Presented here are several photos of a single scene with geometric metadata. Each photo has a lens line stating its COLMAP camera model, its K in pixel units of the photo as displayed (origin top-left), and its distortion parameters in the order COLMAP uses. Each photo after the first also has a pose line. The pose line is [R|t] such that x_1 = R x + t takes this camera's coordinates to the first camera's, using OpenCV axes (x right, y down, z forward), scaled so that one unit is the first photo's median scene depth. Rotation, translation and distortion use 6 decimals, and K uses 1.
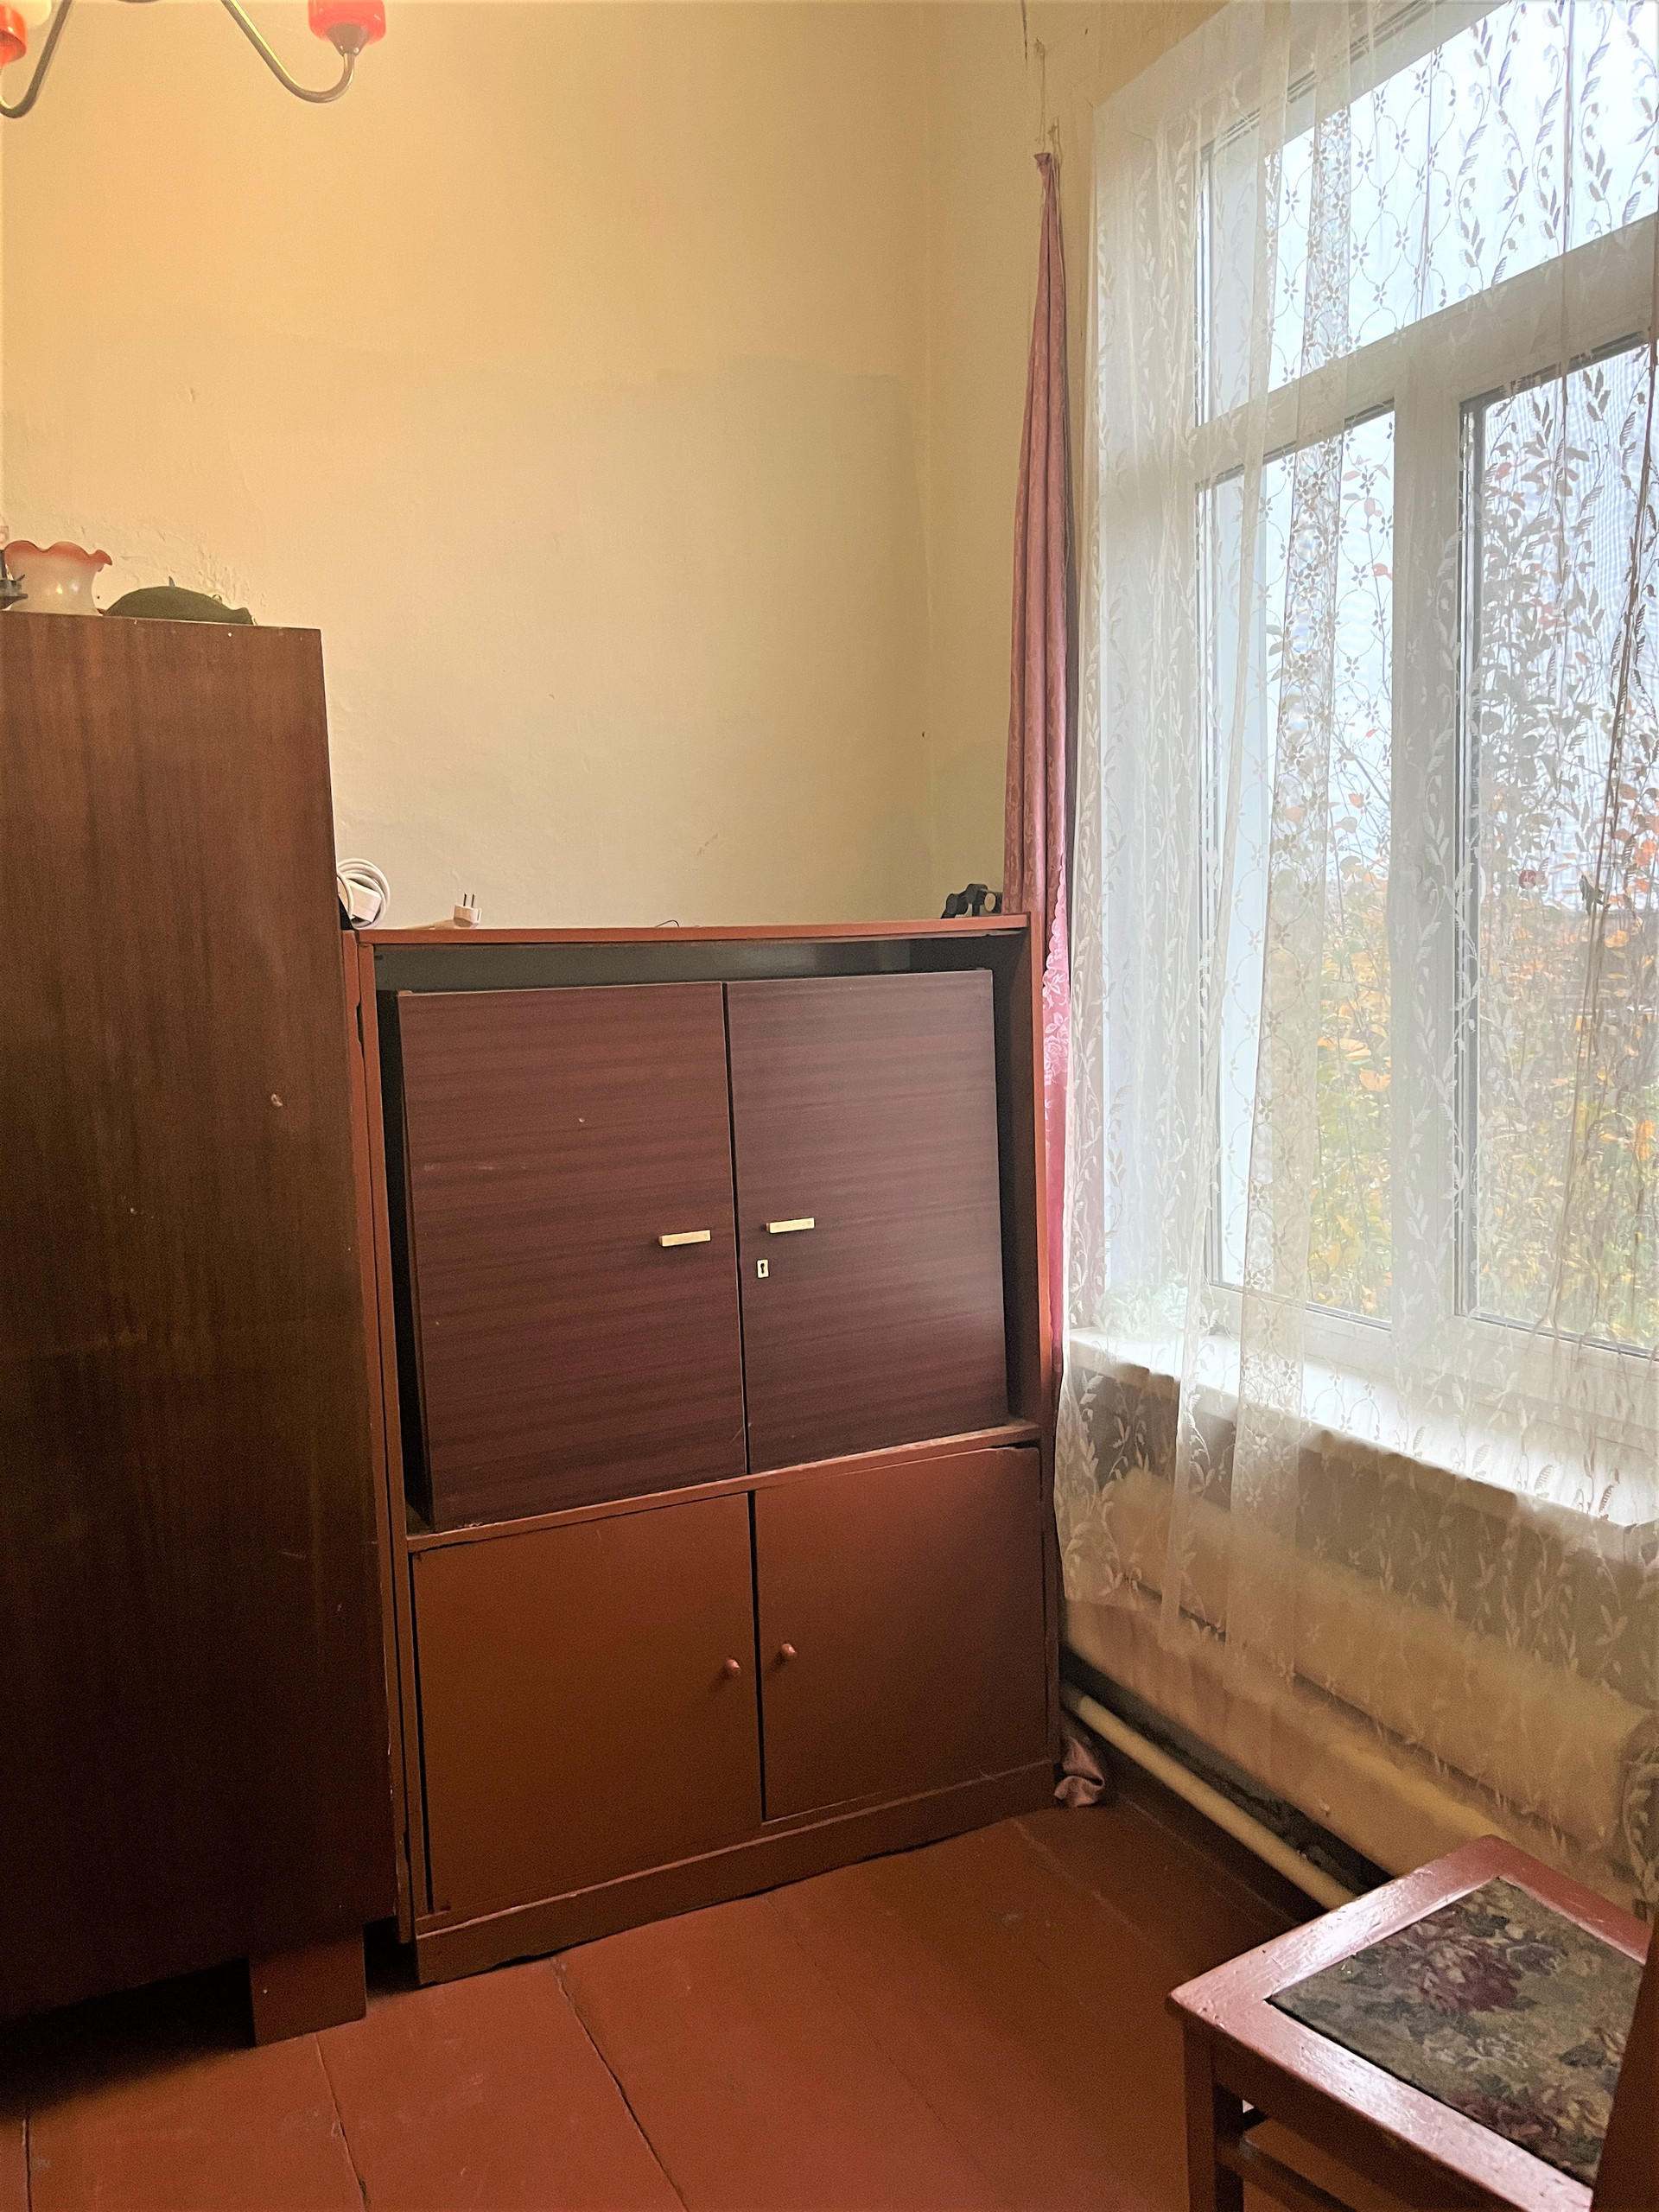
lens RADIAL K [[1670.0, 0, 832.4], [0, 1670.0, 1113.3], [0, 0, 1]] dist [0.054154, -0.068471]
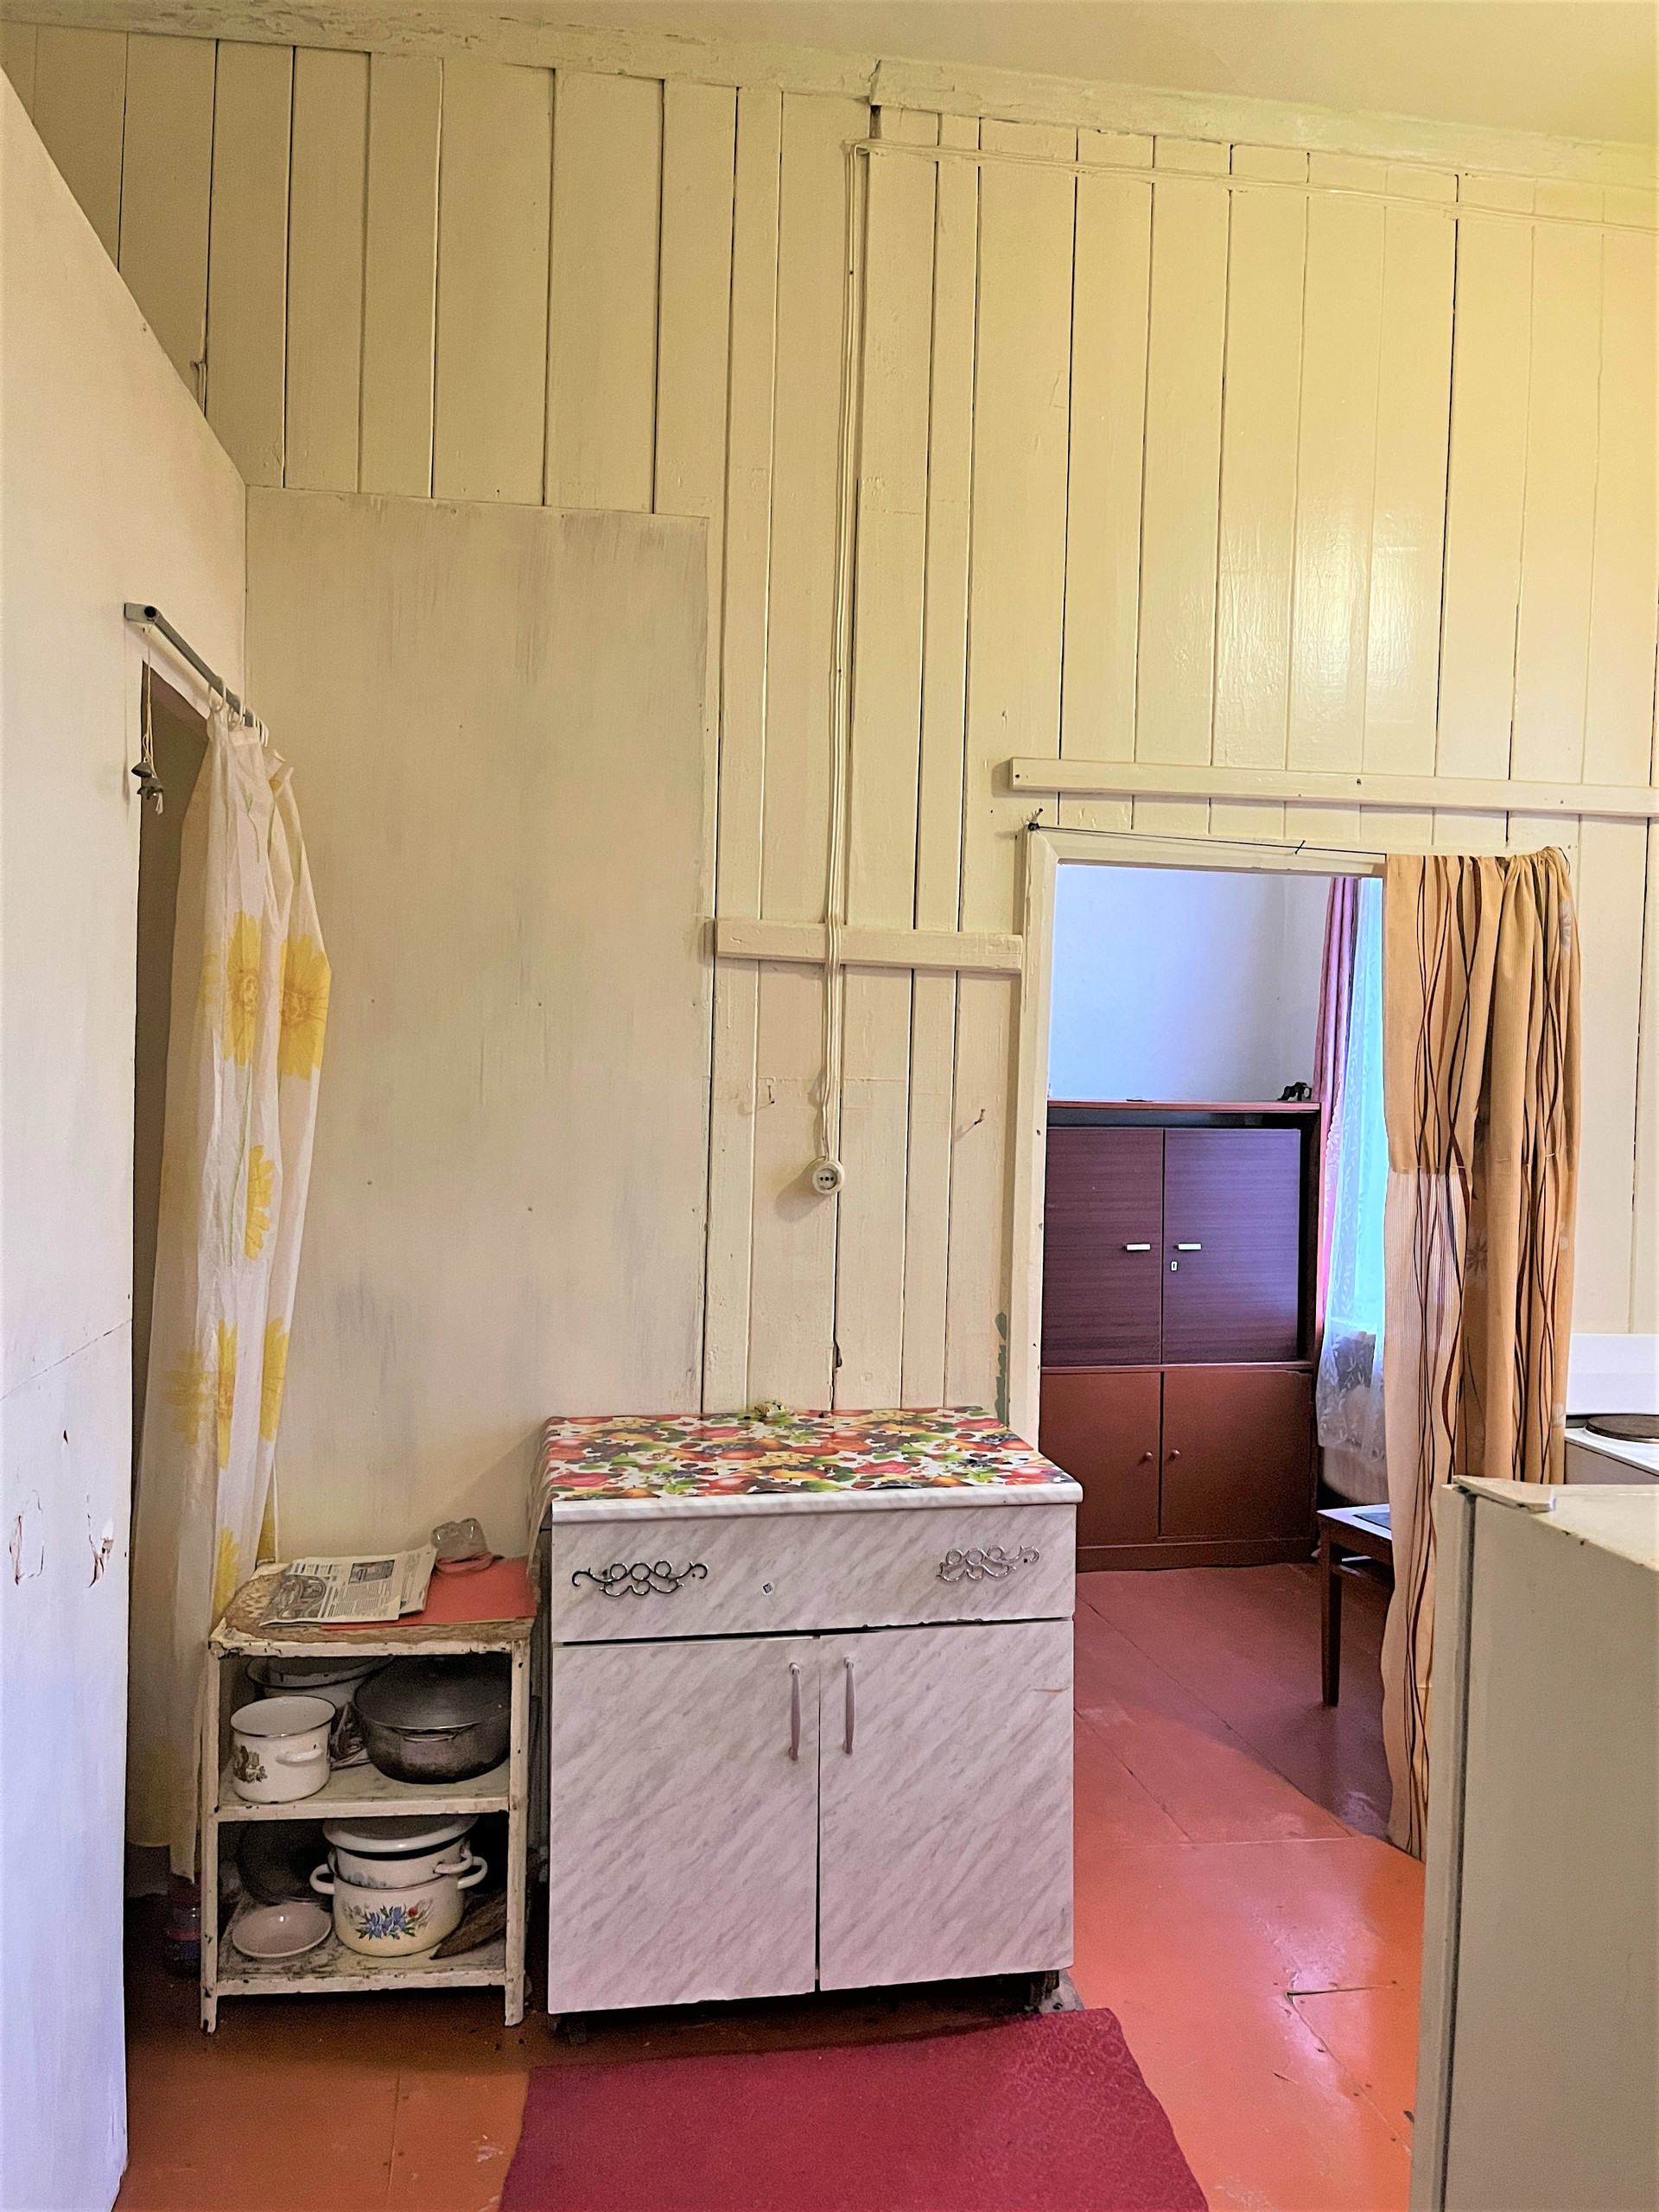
lens RADIAL K [[1670.0, 0, 821.2], [0, 1670.0, 1115.4], [0, 0, 1]] dist [0.054154, -0.068471]
pose [[0.968495, 0.058711, -0.242015, 0.025178], [-0.074099, 0.995734, -0.054974, 0.049740], [0.237755, 0.071175, 0.968714, -1.088688]]
